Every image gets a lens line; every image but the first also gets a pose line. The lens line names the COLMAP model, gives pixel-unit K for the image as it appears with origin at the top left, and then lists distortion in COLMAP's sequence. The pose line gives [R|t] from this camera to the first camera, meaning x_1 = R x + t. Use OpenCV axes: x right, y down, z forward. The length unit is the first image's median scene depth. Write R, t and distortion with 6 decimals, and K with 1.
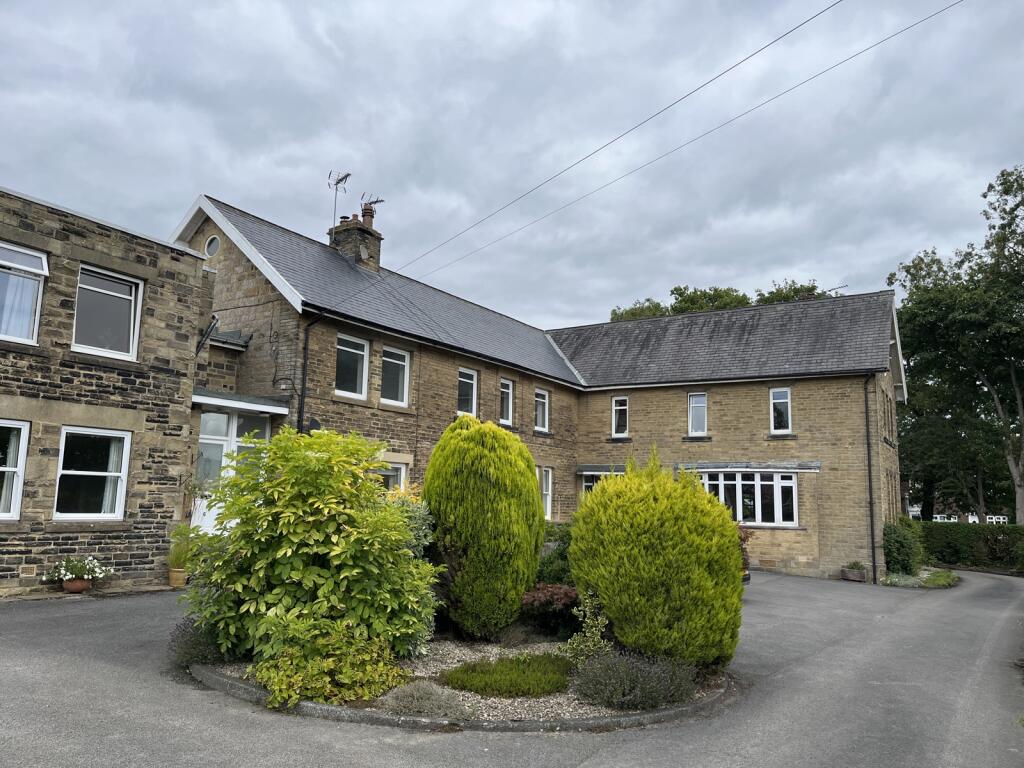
lens RADIAL K [[771.0, 0, 510.6], [0, 771.0, 383.0], [0, 0, 1]] dist [0.004010, -0.009687]
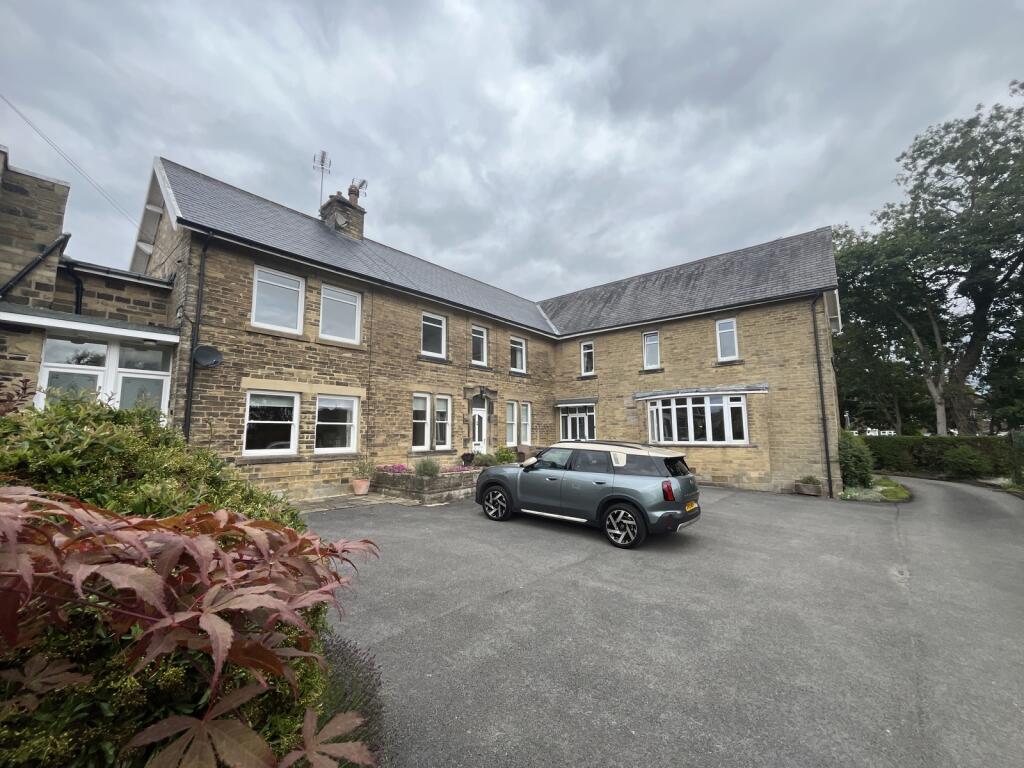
lens RADIAL K [[413.0, 0, 515.0], [0, 413.0, 385.1], [0, 0, 1]] dist [-0.009785, 0.000208]
pose [[0.990530, -0.047857, -0.128686, 0.128853], [0.052002, 0.998225, 0.029045, 0.070864], [0.127067, -0.035462, 0.991260, 0.394946]]
